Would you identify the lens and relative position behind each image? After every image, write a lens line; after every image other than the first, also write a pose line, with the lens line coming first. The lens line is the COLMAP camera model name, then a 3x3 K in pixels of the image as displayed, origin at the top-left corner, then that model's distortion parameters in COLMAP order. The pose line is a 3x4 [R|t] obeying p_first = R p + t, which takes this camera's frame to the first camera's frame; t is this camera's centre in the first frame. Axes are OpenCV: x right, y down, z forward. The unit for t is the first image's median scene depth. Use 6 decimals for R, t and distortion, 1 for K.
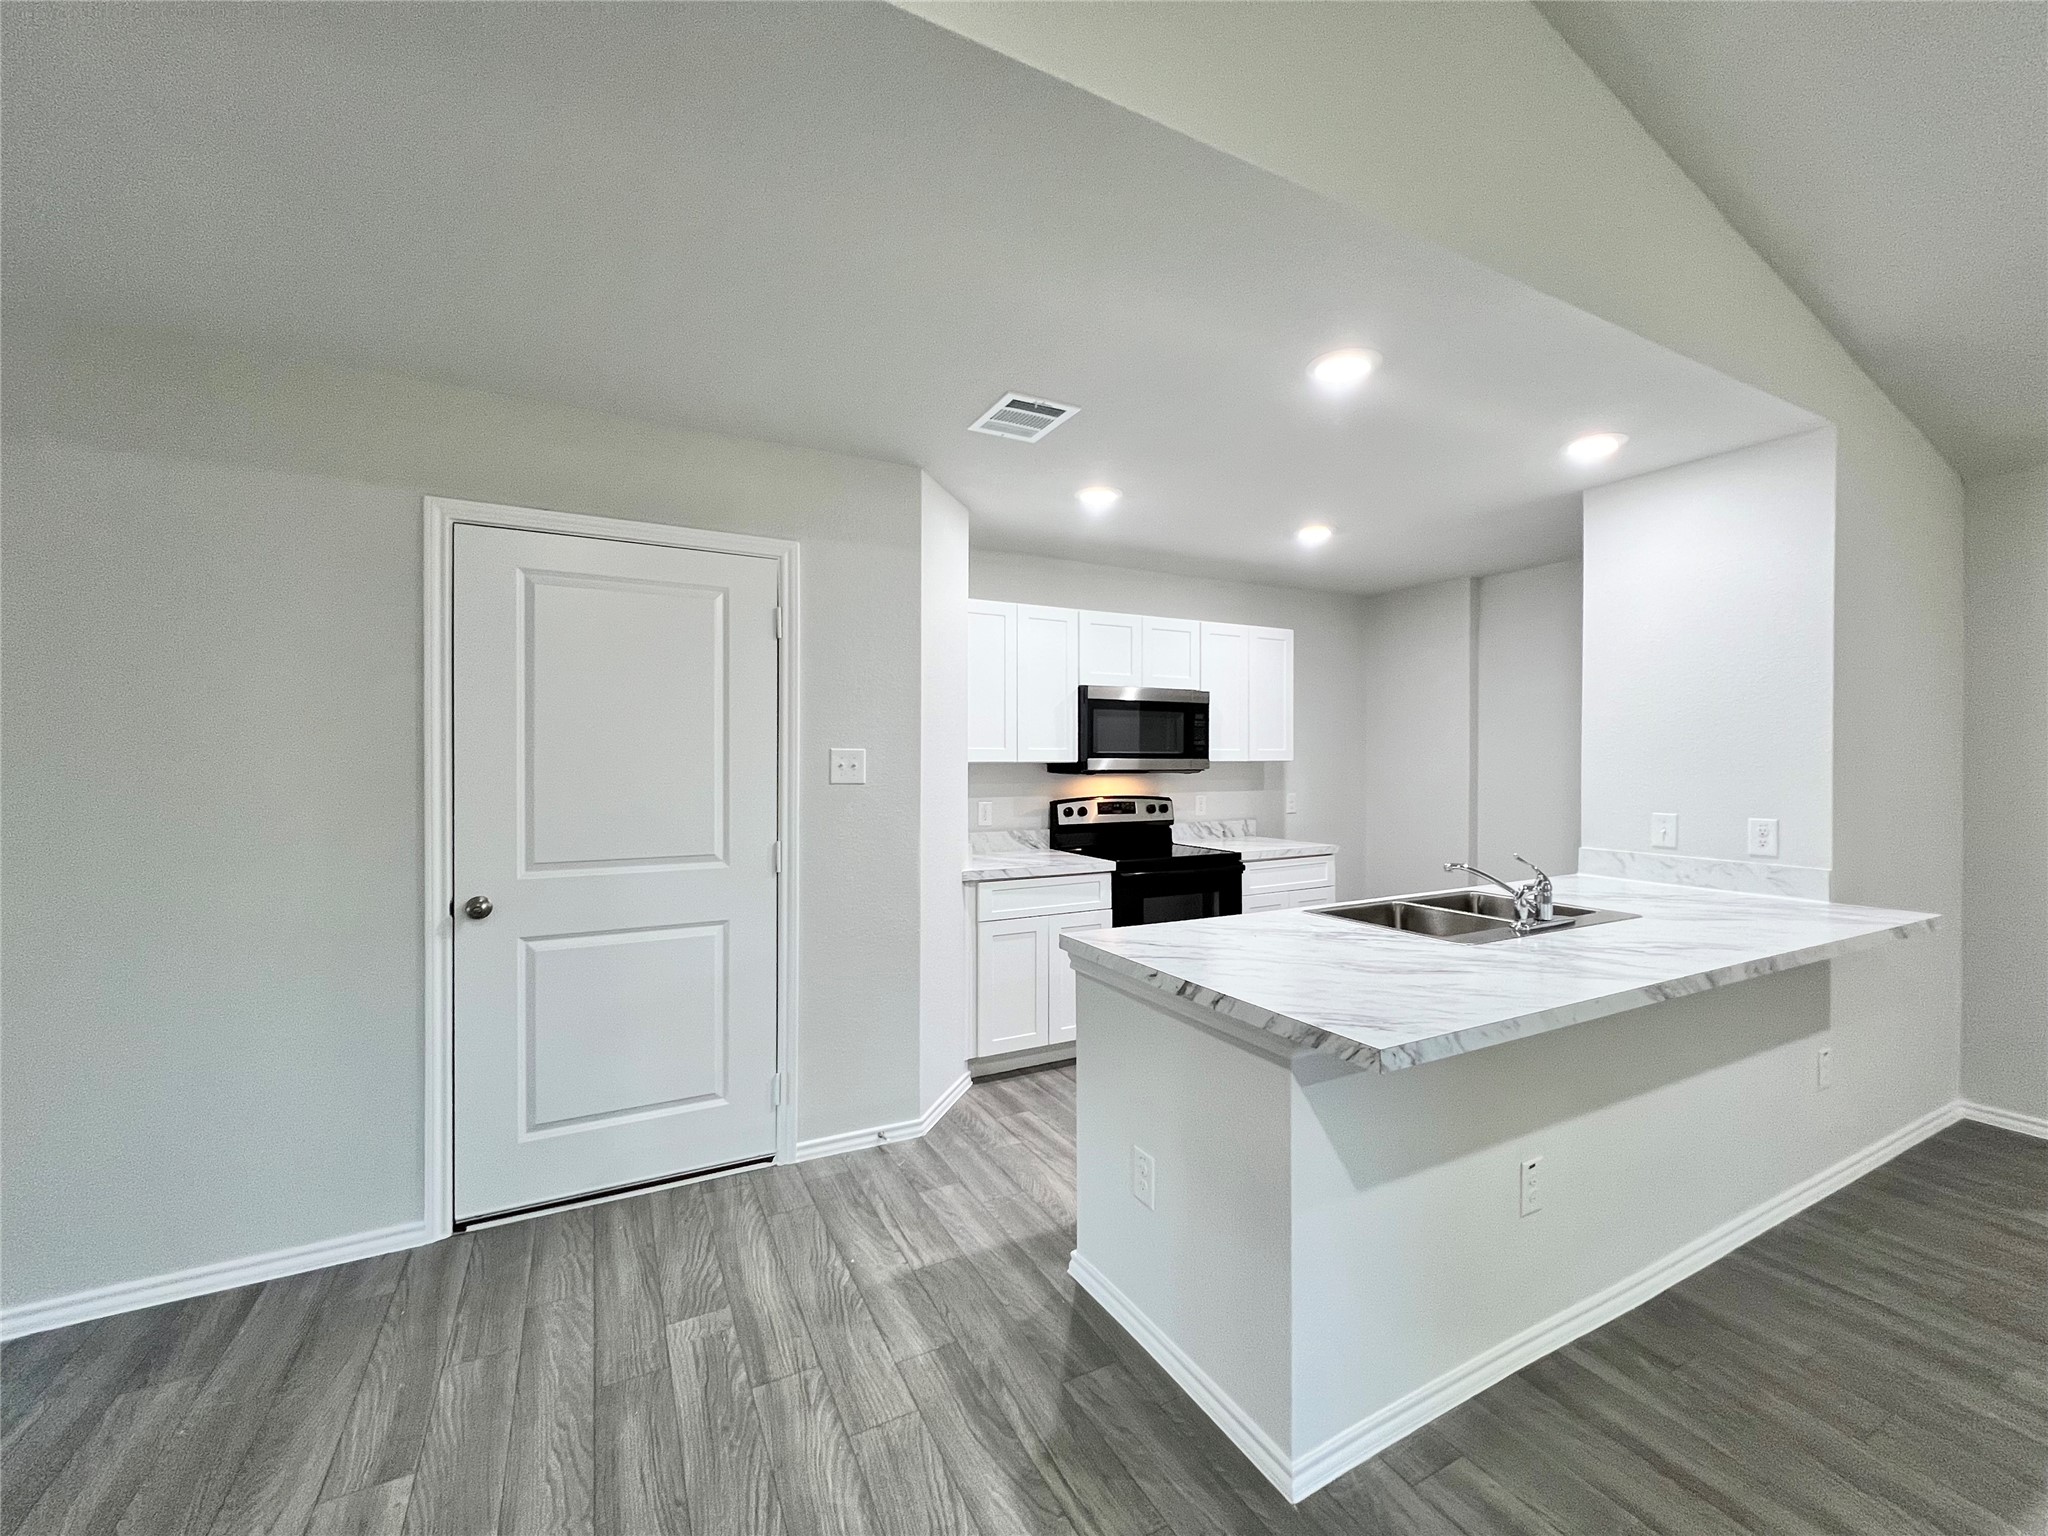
lens RADIAL K [[823.8, 0, 1019.0], [0, 823.8, 768.7], [0, 0, 1]] dist [-0.000763, 0.000074]
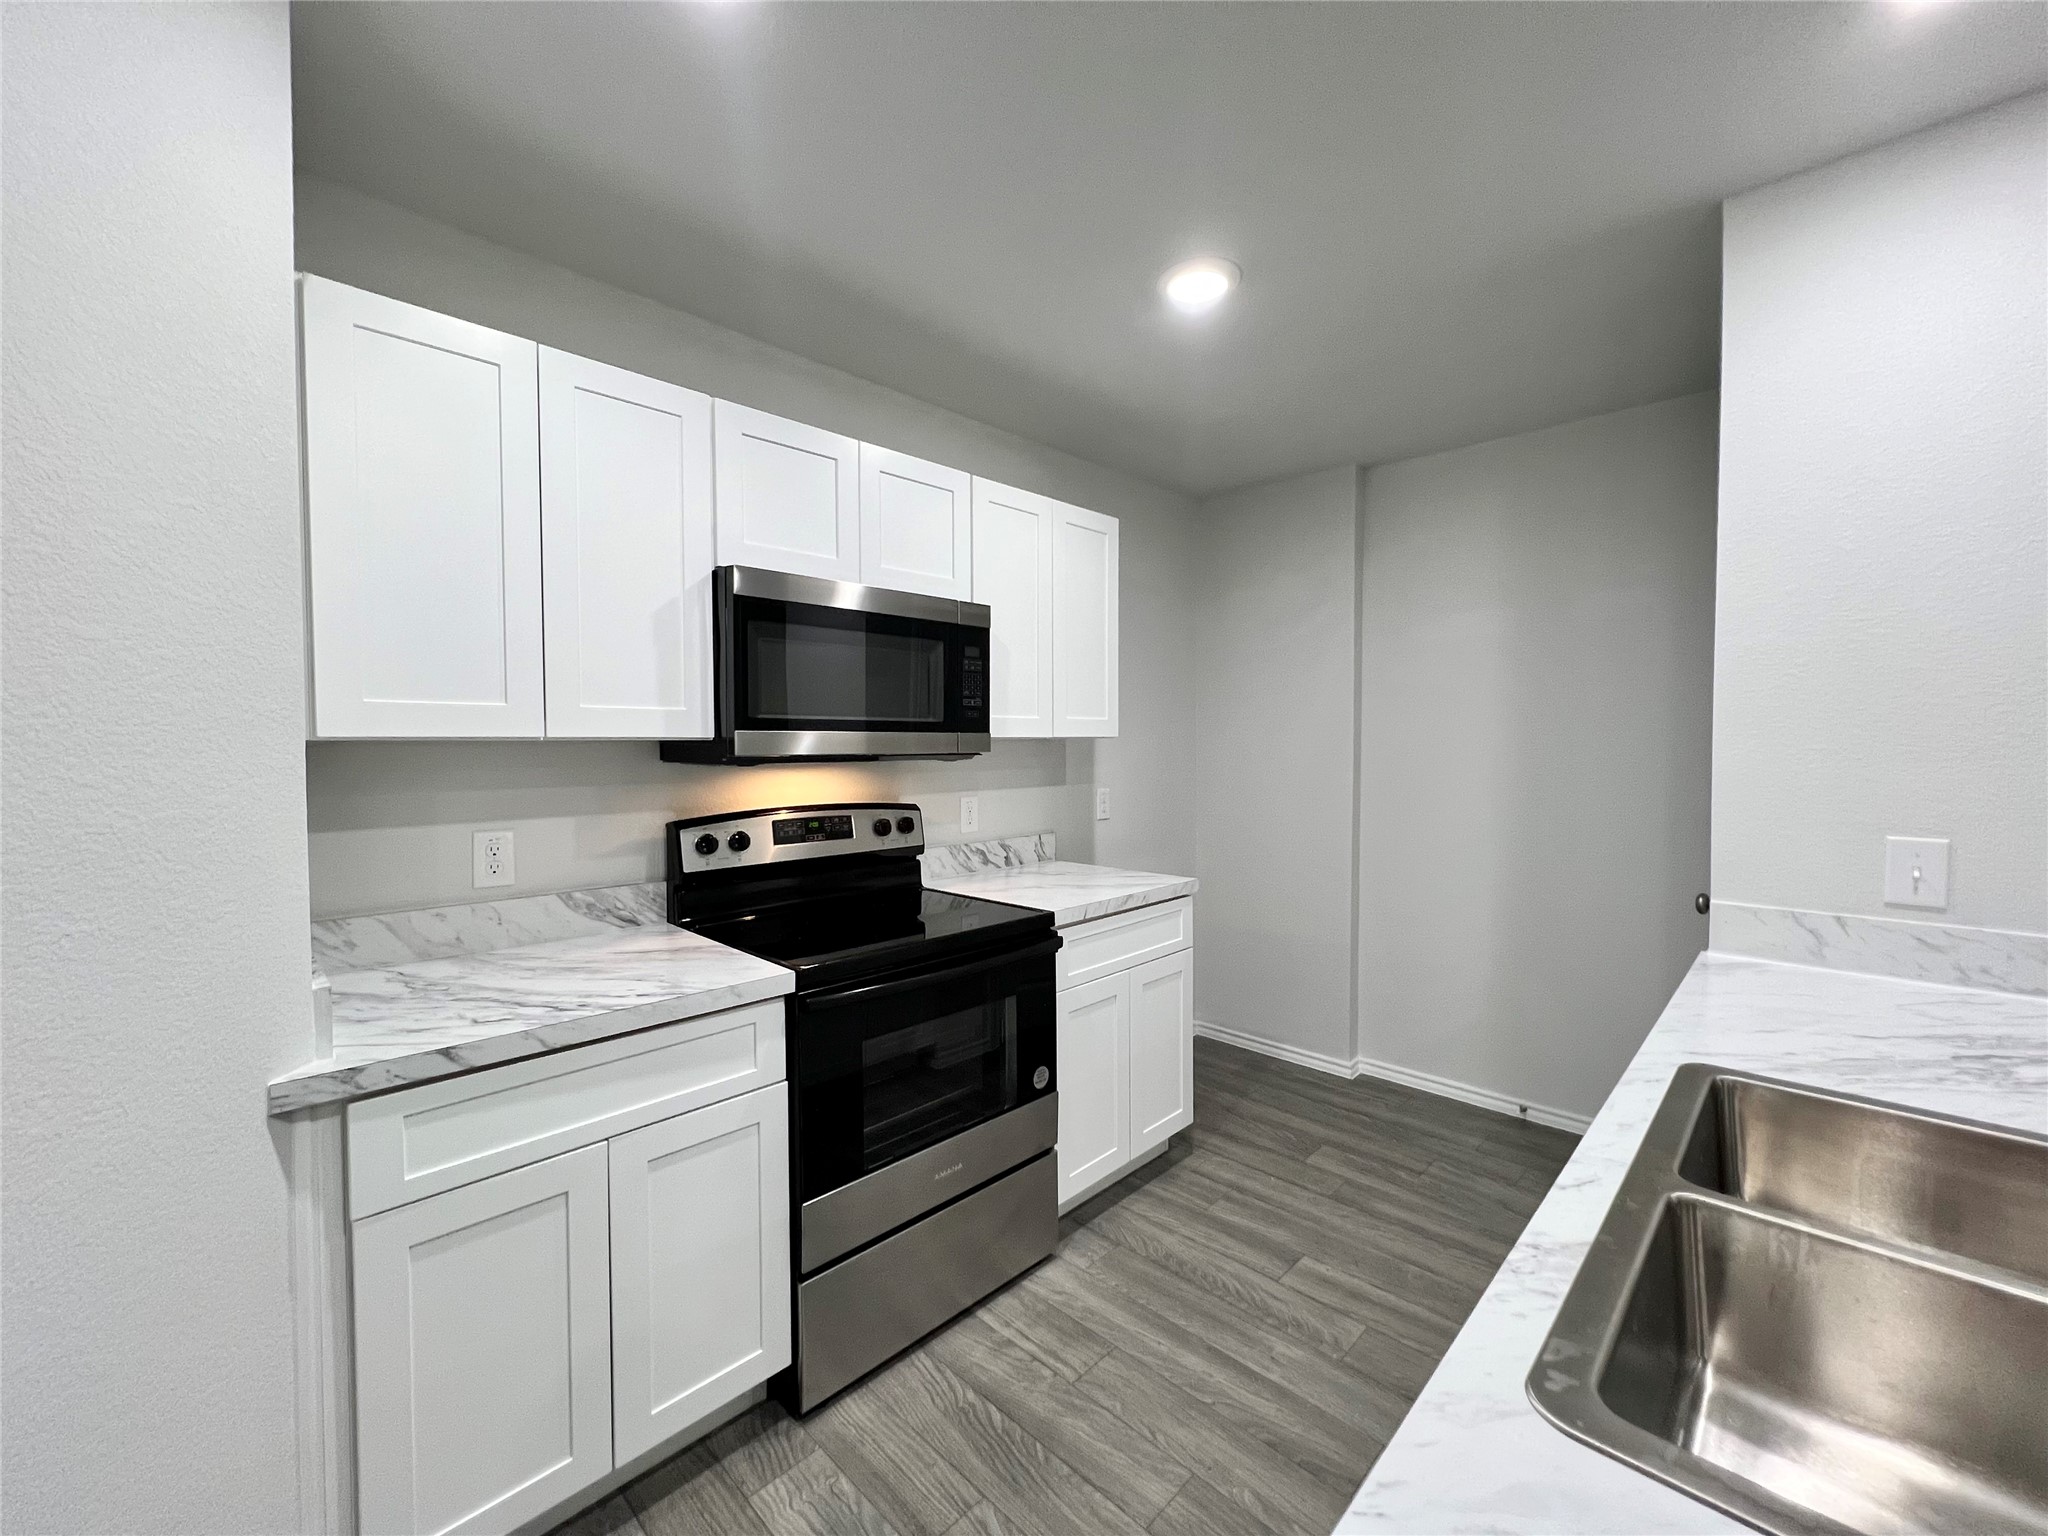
lens RADIAL K [[823.8, 0, 1021.1], [0, 823.8, 765.6], [0, 0, 1]] dist [-0.000763, 0.000074]
pose [[0.951338, -0.011273, 0.307944, 0.088174], [0.005449, 0.999790, 0.019766, -0.001429], [-0.308102, -0.017126, 0.951199, 0.500159]]
